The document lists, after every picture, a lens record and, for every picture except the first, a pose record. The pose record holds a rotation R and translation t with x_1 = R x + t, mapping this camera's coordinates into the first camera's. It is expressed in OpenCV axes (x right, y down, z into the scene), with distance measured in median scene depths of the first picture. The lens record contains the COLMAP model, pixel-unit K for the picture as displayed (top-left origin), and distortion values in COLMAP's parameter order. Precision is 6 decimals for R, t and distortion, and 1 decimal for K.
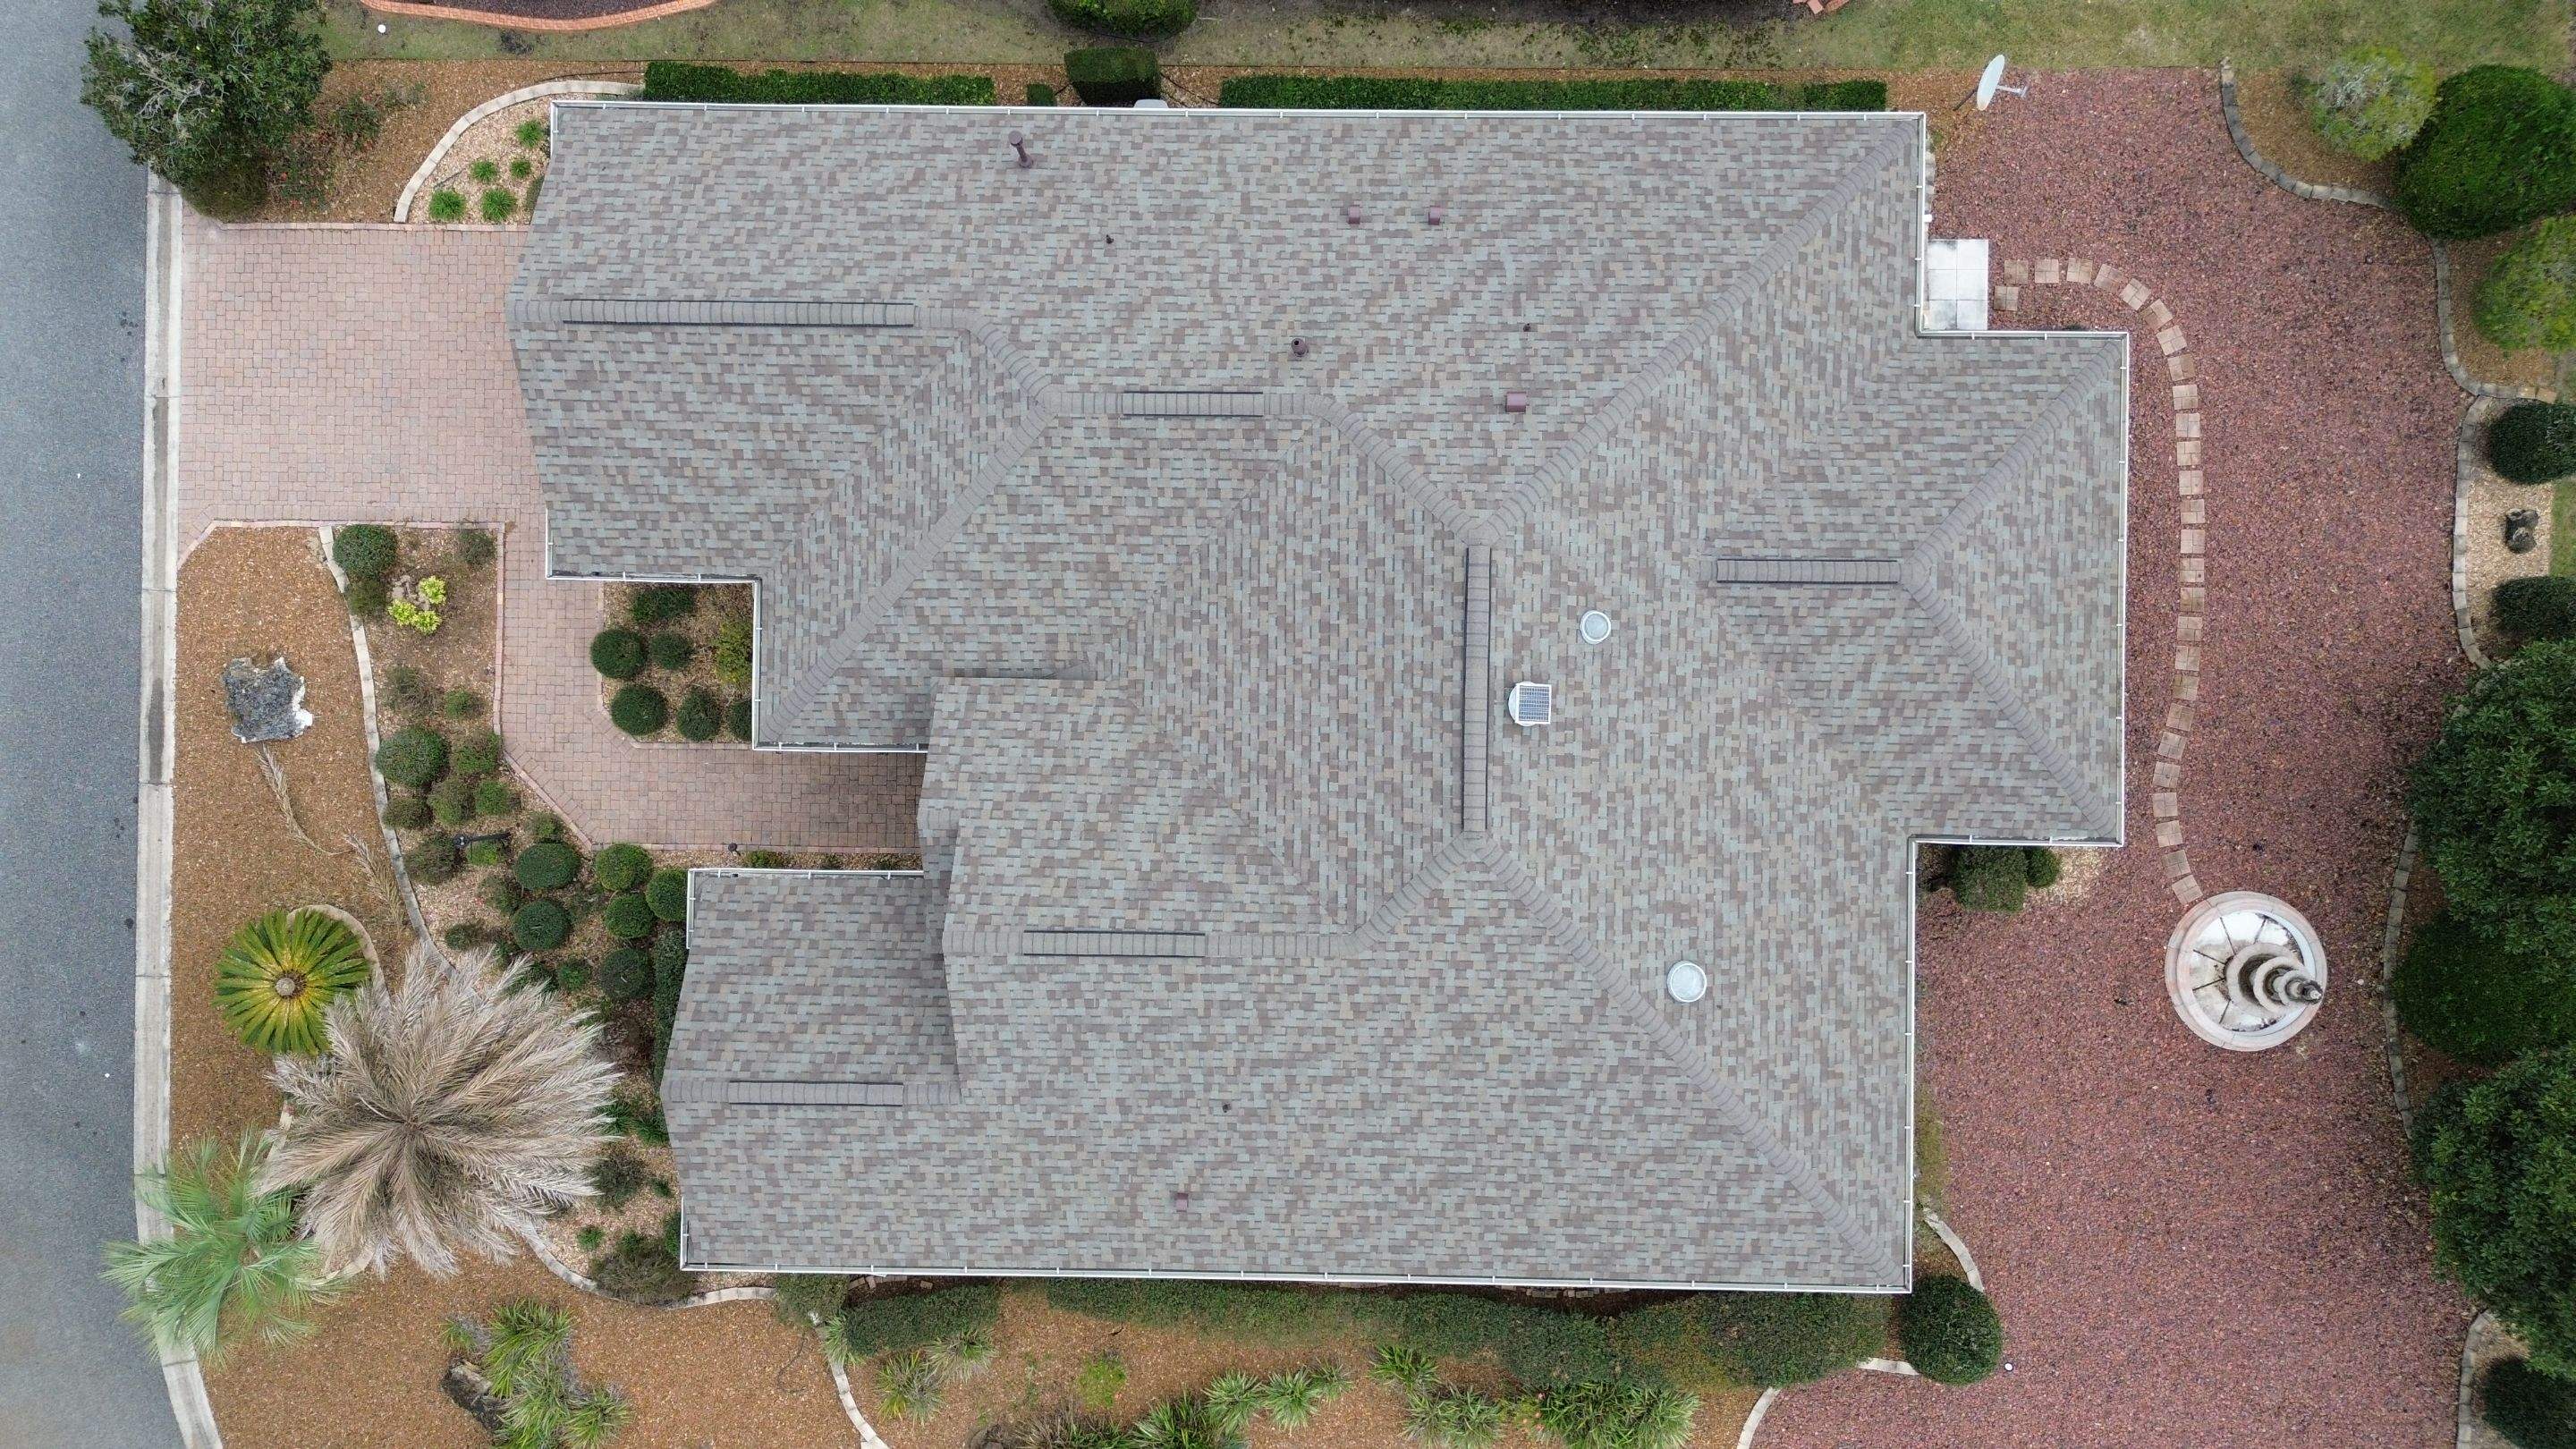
lens RADIAL K [[1801.4, 0, 1293.1], [0, 1801.4, 729.2], [0, 0, 1]] dist [0.150479, -0.305940]
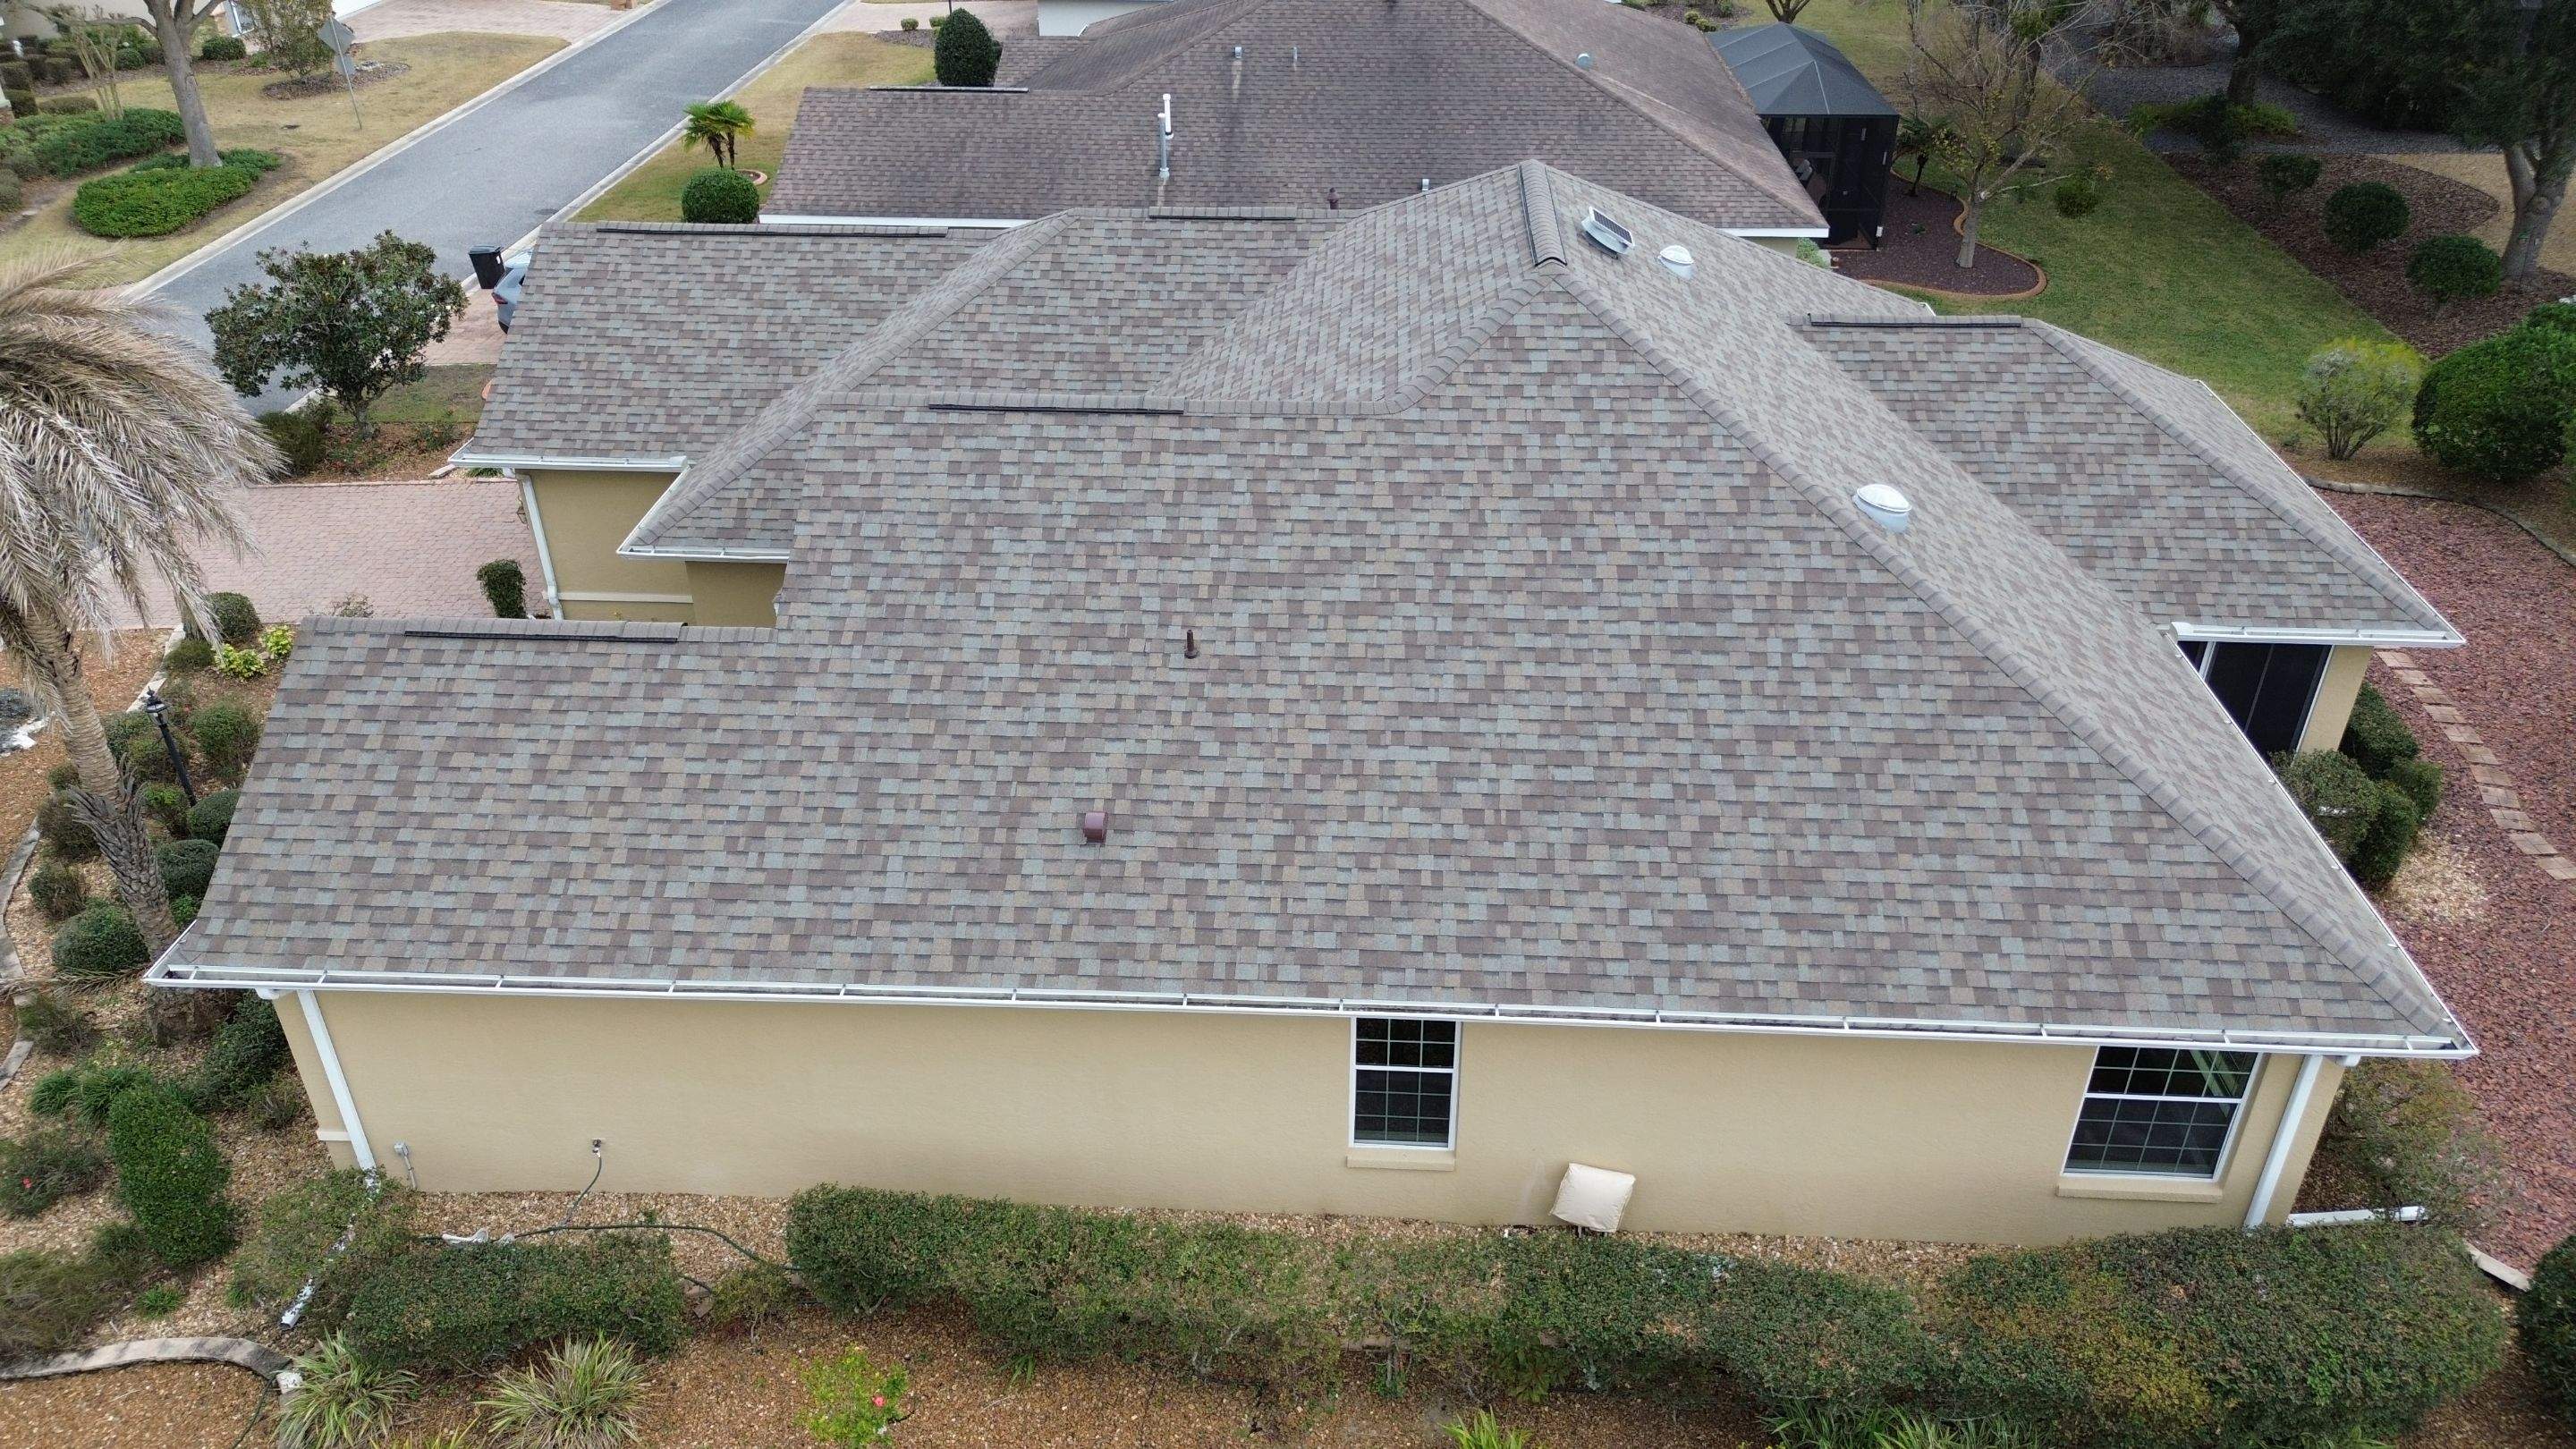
lens RADIAL K [[1801.4, 0, 1293.1], [0, 1801.4, 729.2], [0, 0, 1]] dist [0.150479, -0.305940]
pose [[0.999062, 0.035560, -0.024728, 0.015062], [-0.039868, 0.531903, -0.845866, 0.748888], [-0.016926, 0.846058, 0.532822, 0.687702]]
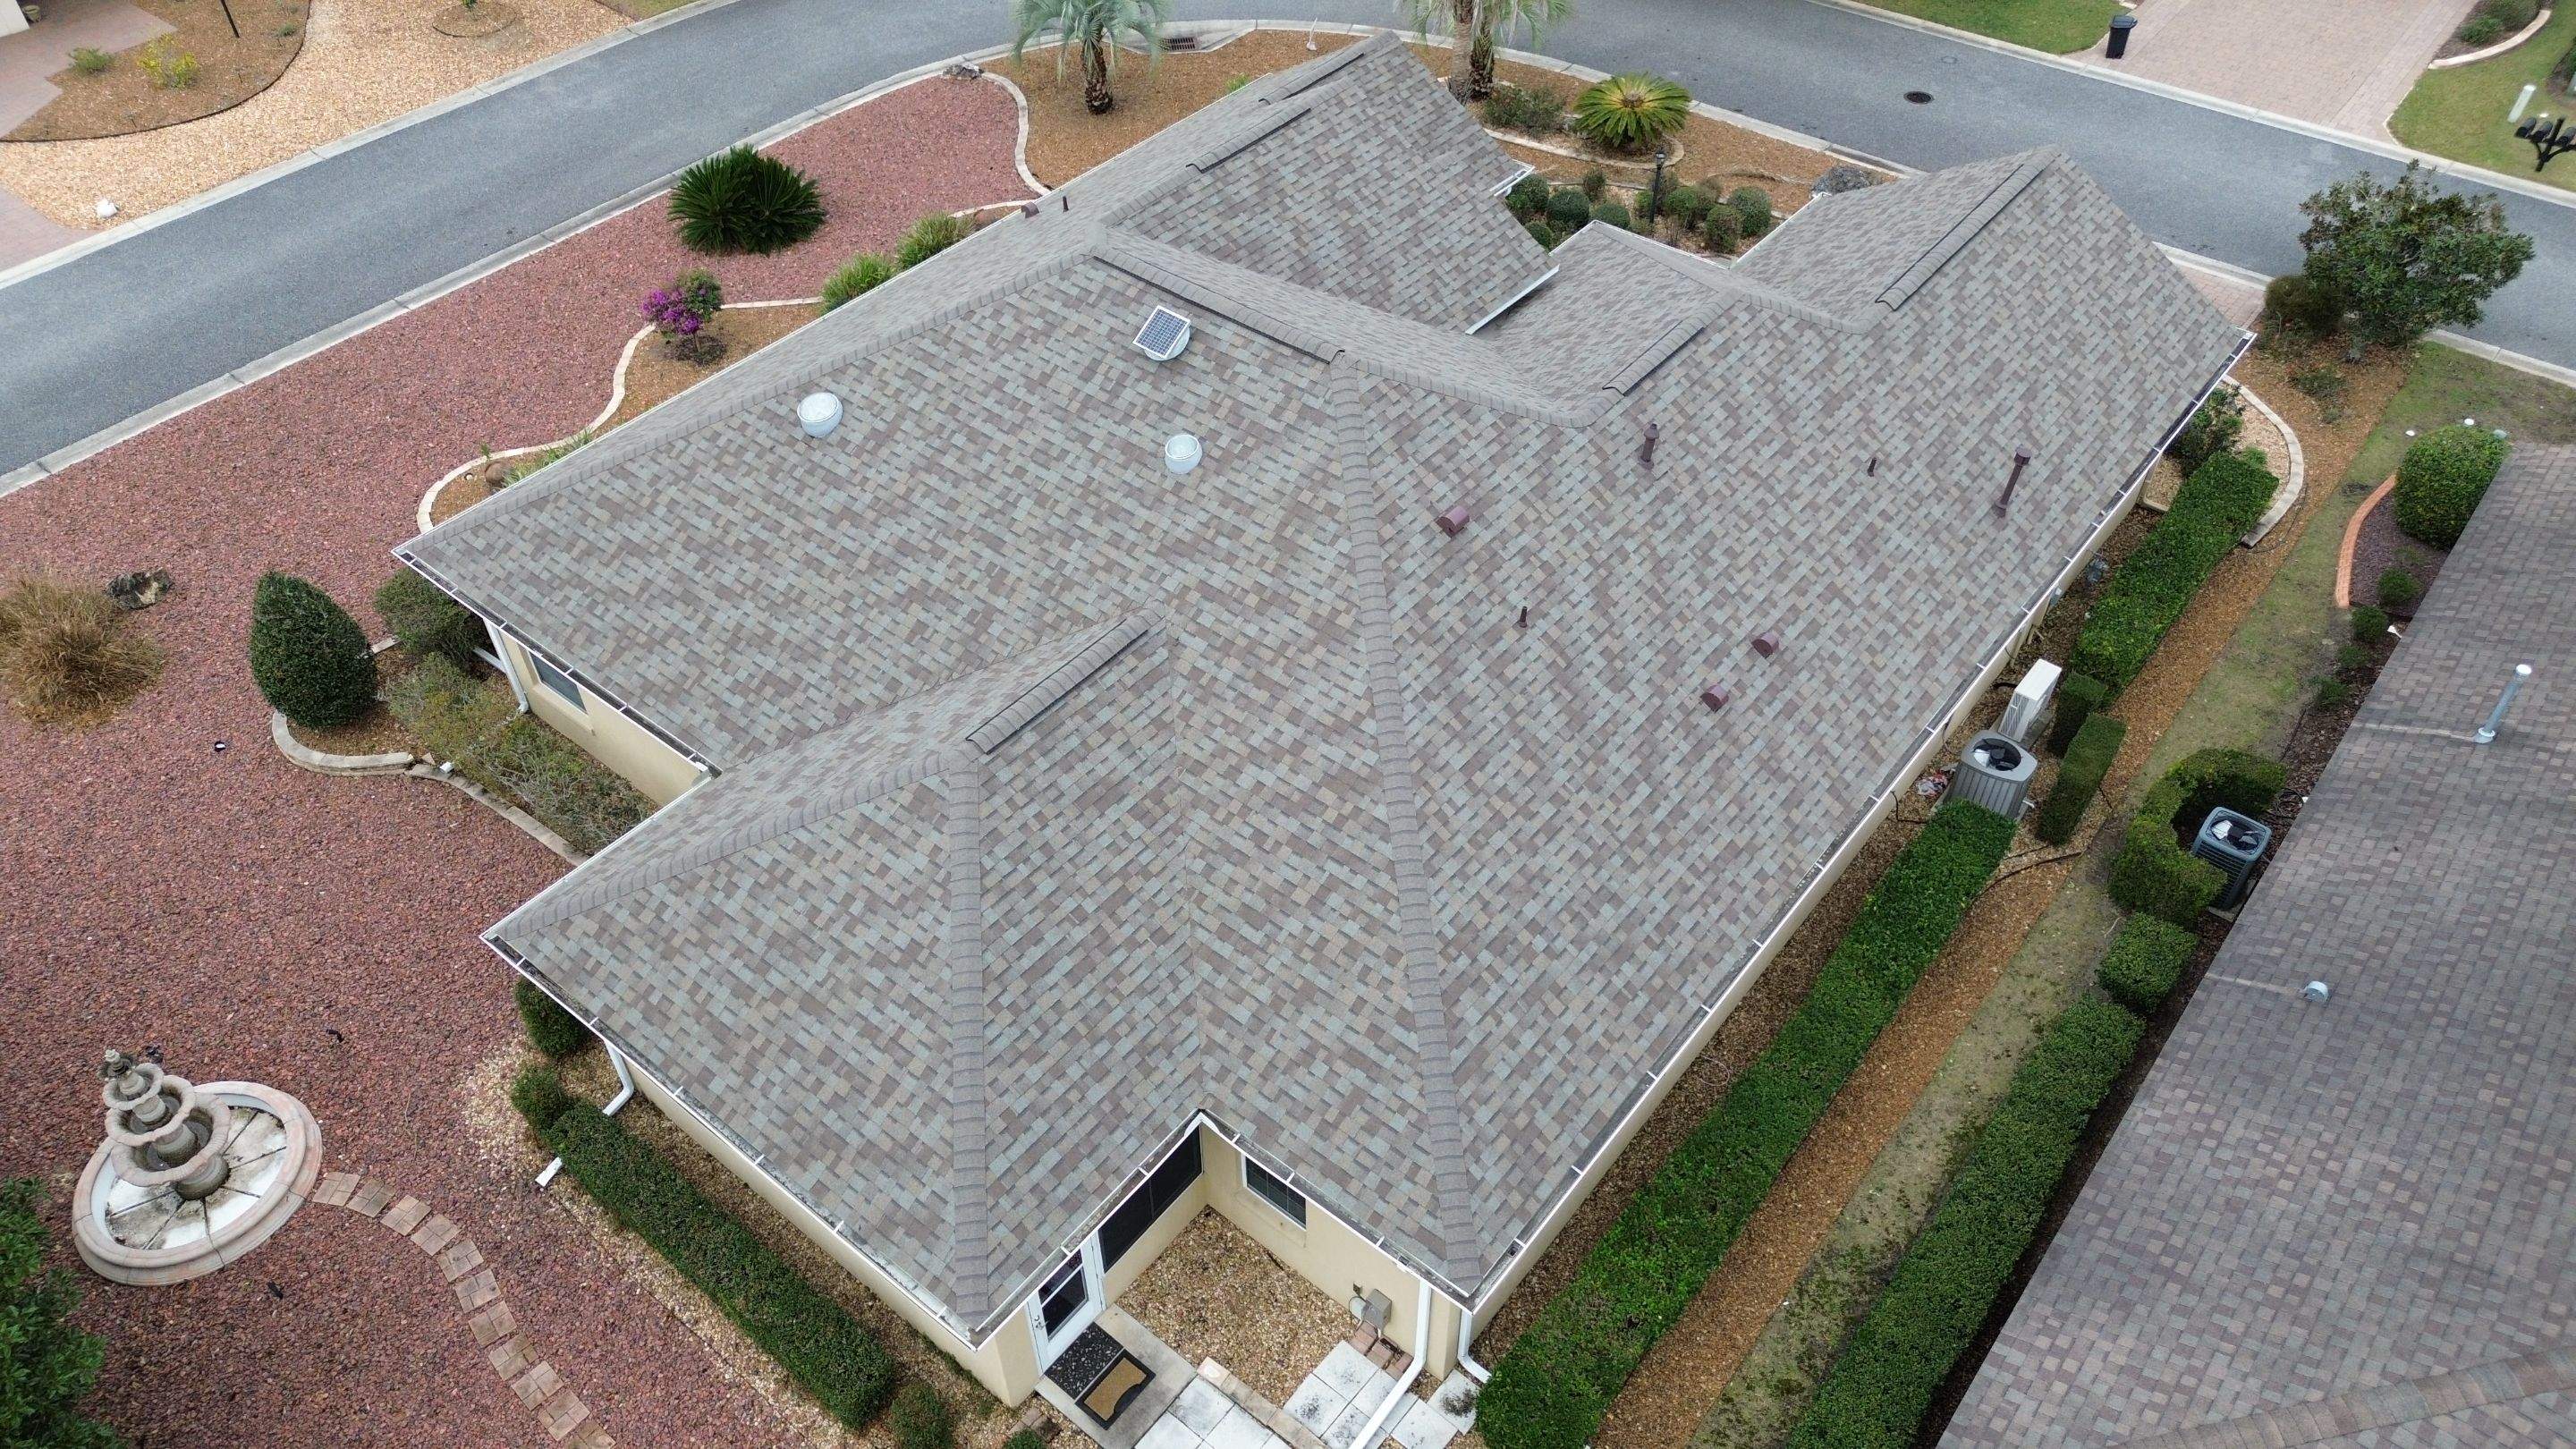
lens RADIAL K [[1801.4, 0, 1293.1], [0, 1801.4, 729.2], [0, 0, 1]] dist [0.150479, -0.305940]
pose [[-0.618345, 0.561514, -0.549865, 0.639137], [-0.785602, -0.422147, 0.452351, -0.508425], [0.021878, 0.711684, 0.702159, 0.465029]]
